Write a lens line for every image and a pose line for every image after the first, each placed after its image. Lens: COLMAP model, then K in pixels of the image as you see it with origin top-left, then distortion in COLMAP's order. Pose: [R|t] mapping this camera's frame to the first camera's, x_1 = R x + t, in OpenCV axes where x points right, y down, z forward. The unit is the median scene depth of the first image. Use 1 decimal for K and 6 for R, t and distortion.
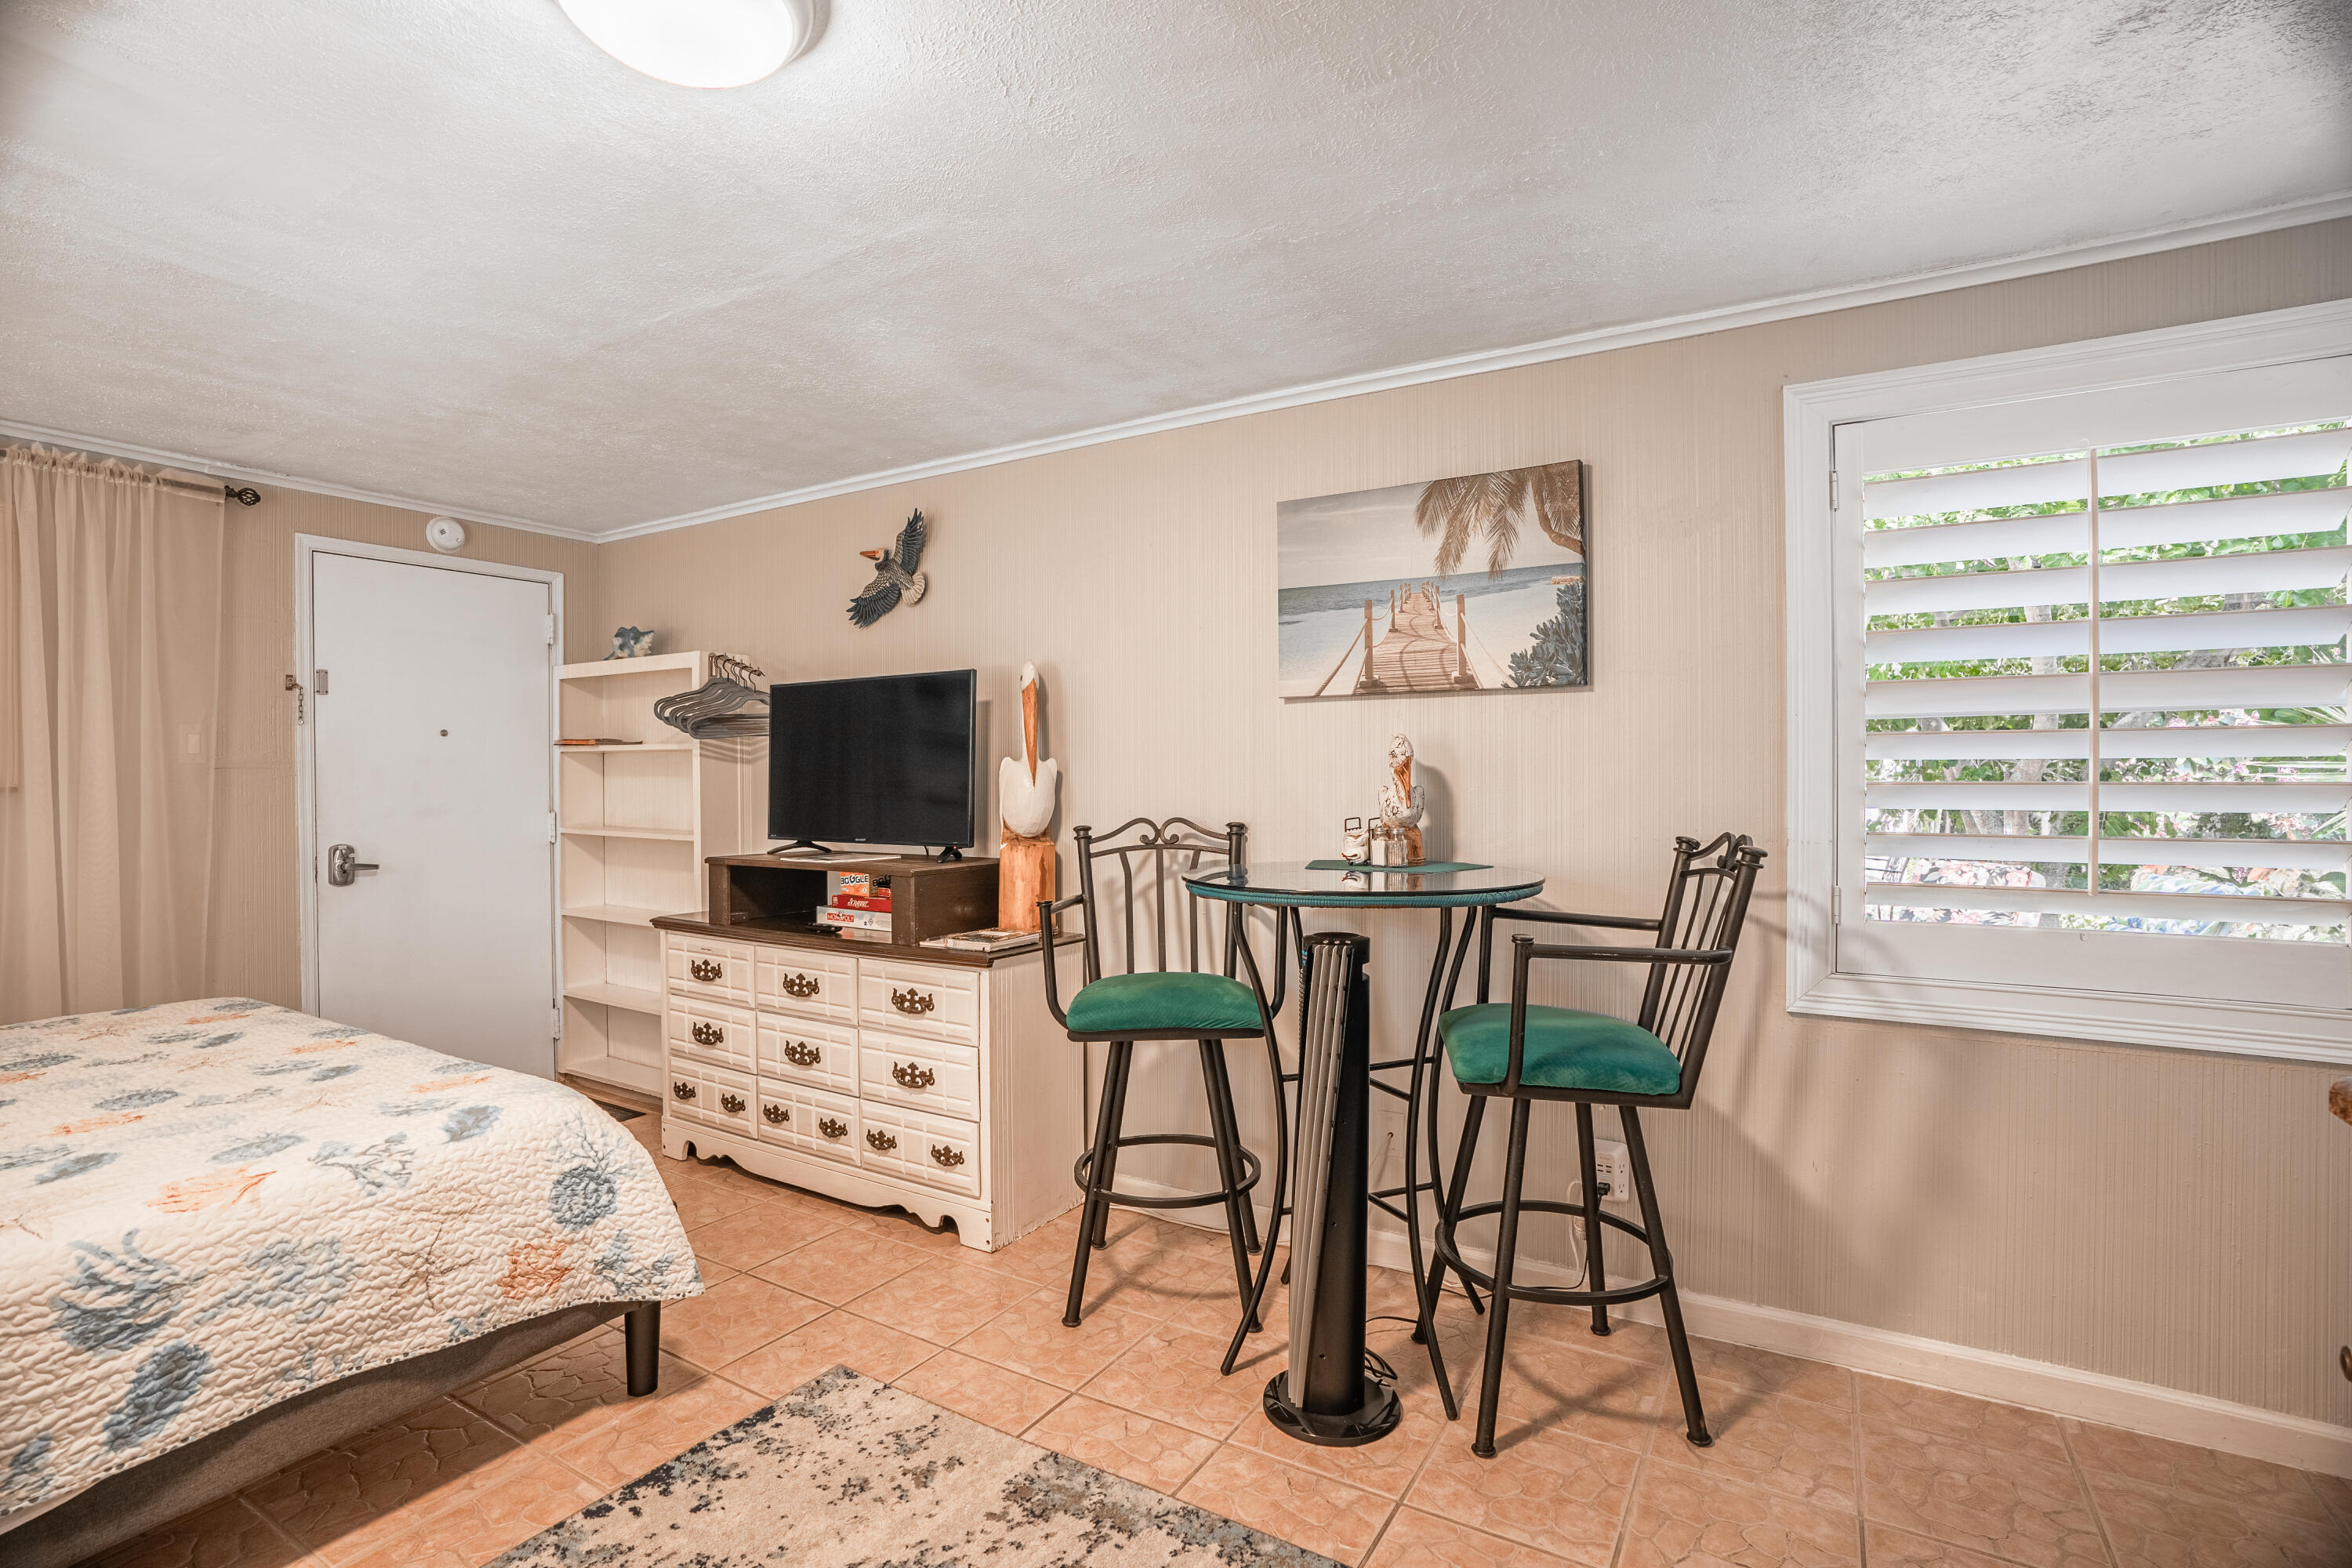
lens RADIAL K [[1097.8, 0, 1176.0], [0, 1097.8, 784.0], [0, 0, 1]] dist [-0.072785, 0.030191]
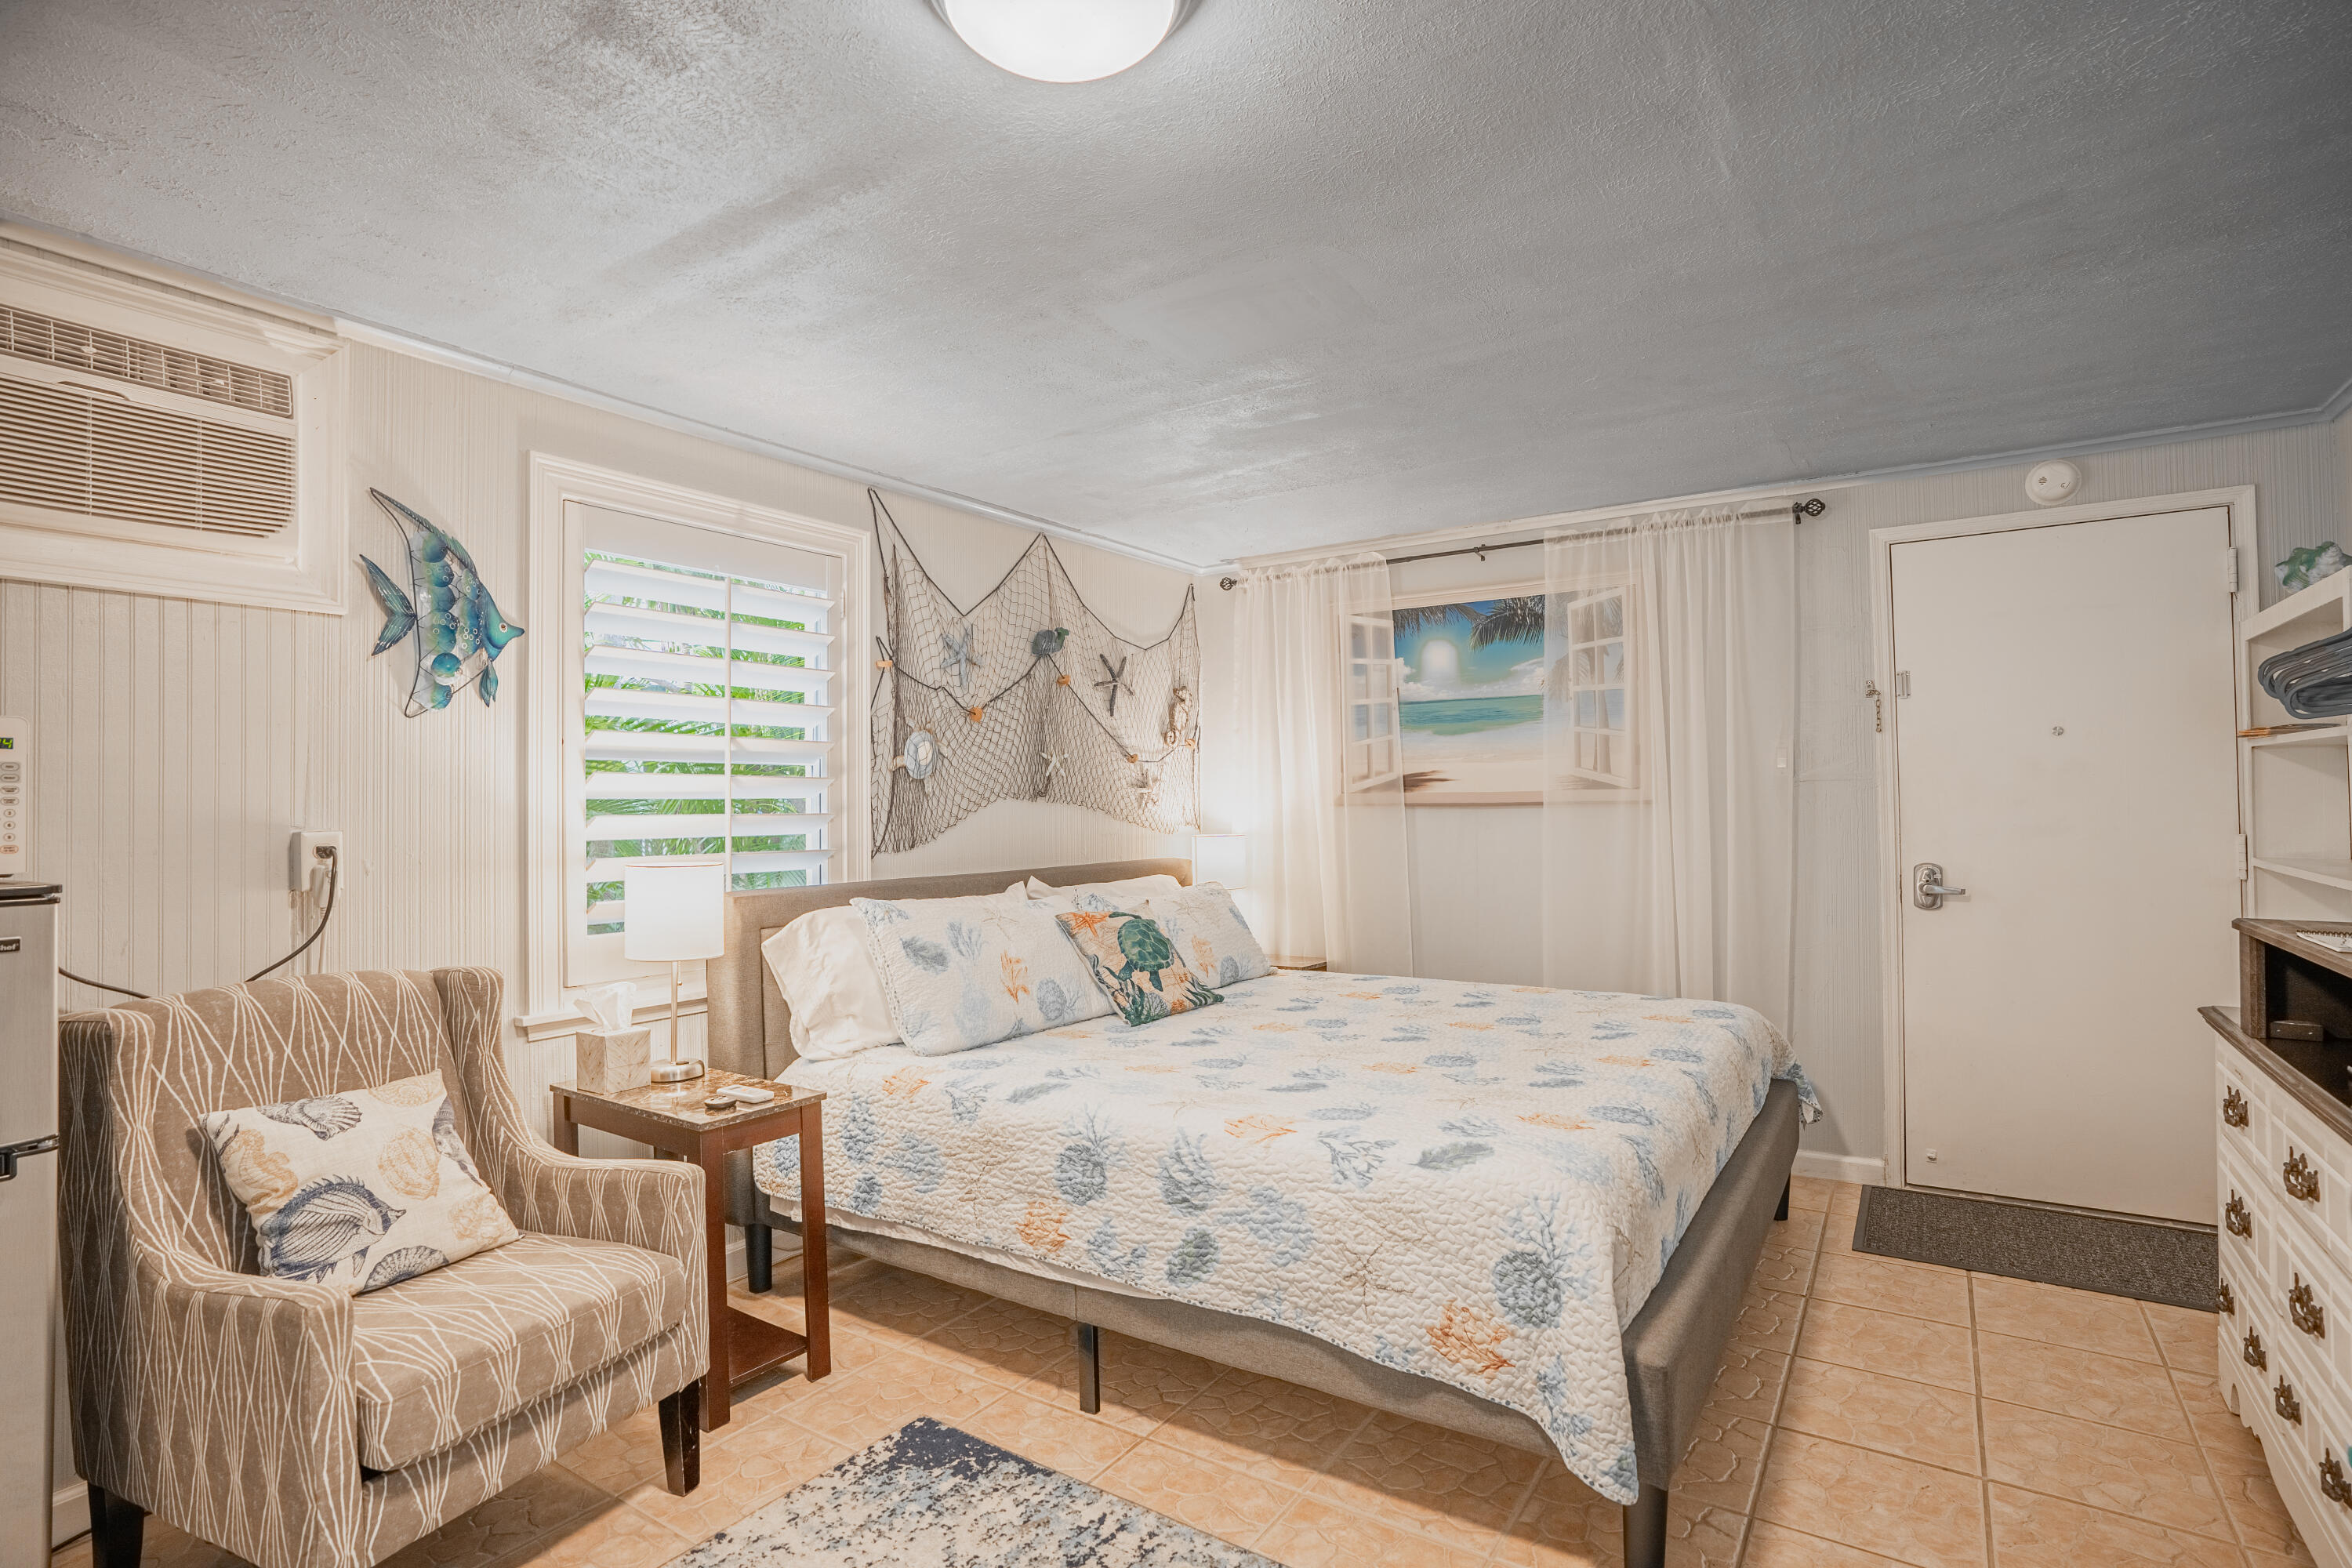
lens RADIAL K [[1163.3, 0, 1176.0], [0, 1163.3, 784.0], [0, 0, 1]] dist [-0.072527, 0.037923]
pose [[-0.049281, -0.012720, -0.998704, 0.372740], [0.006778, 0.999892, -0.013069, -0.004047], [0.998762, -0.007413, -0.049190, 0.779269]]
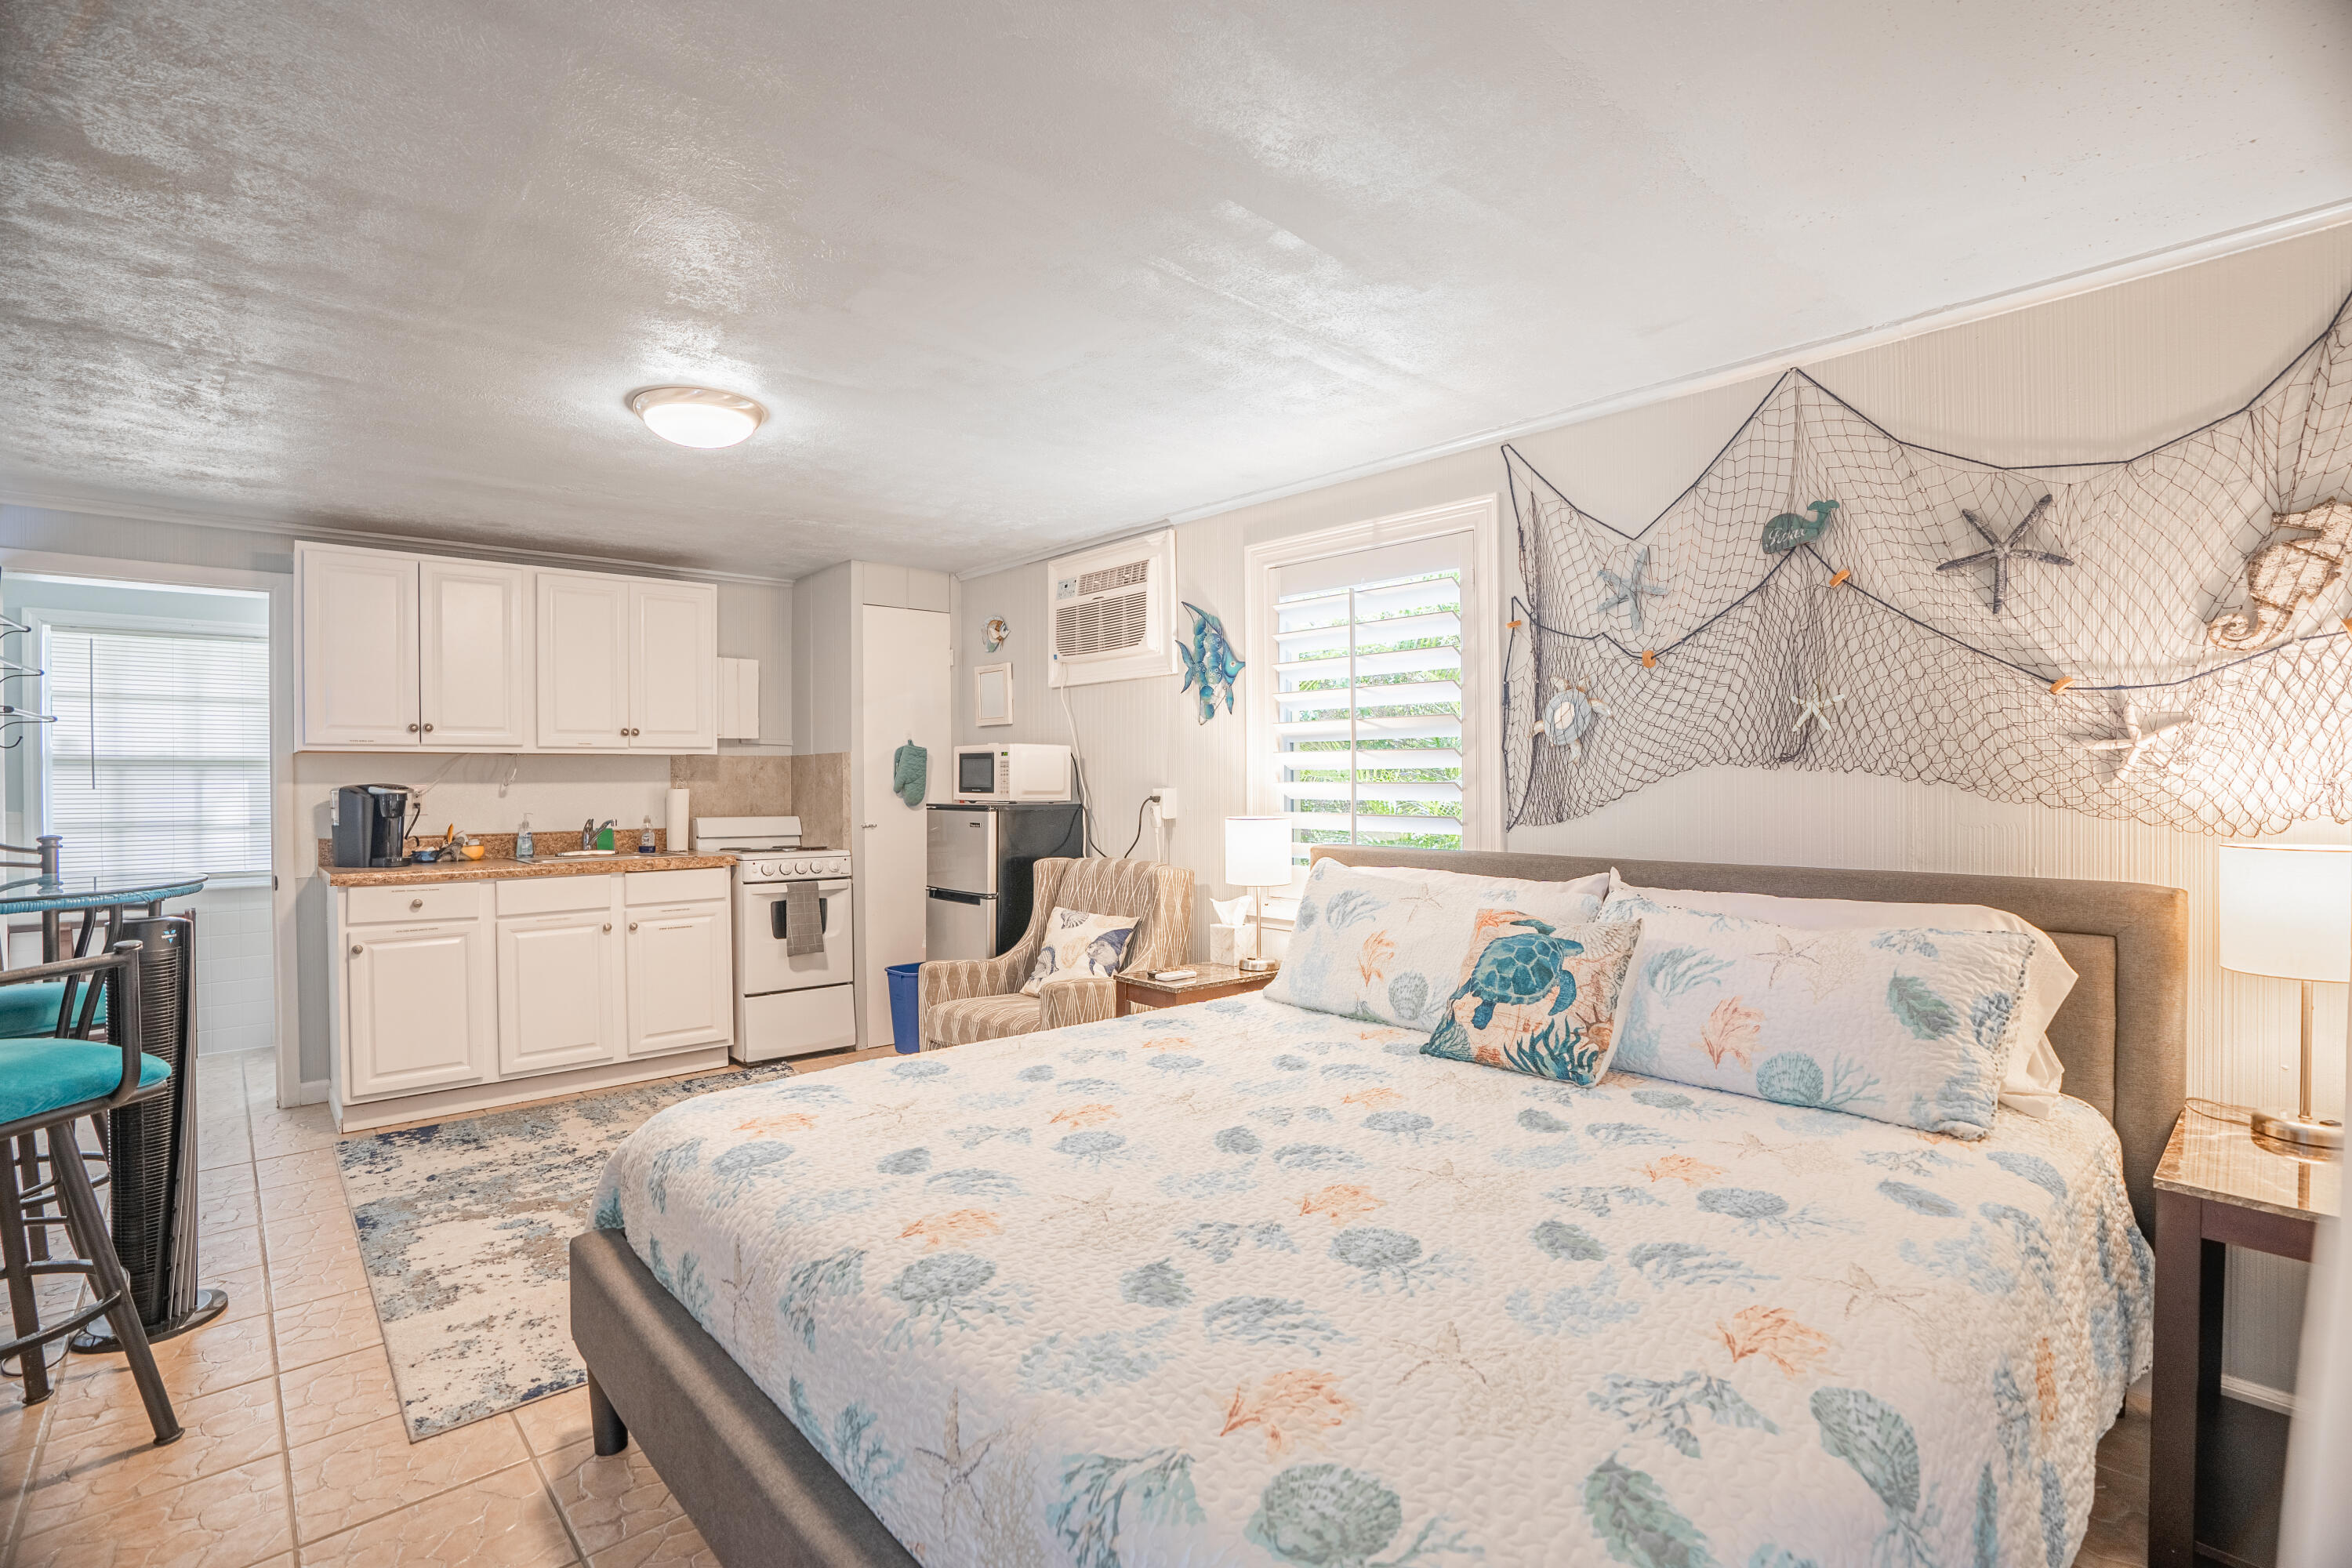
lens RADIAL K [[1097.8, 0, 1176.0], [0, 1097.8, 784.0], [0, 0, 1]] dist [-0.072785, 0.030191]
pose [[-0.956388, 0.009452, 0.291948, -1.369655], [0.012743, 0.999875, 0.009374, -0.005143], [-0.291823, 0.012686, -0.956388, 1.904869]]
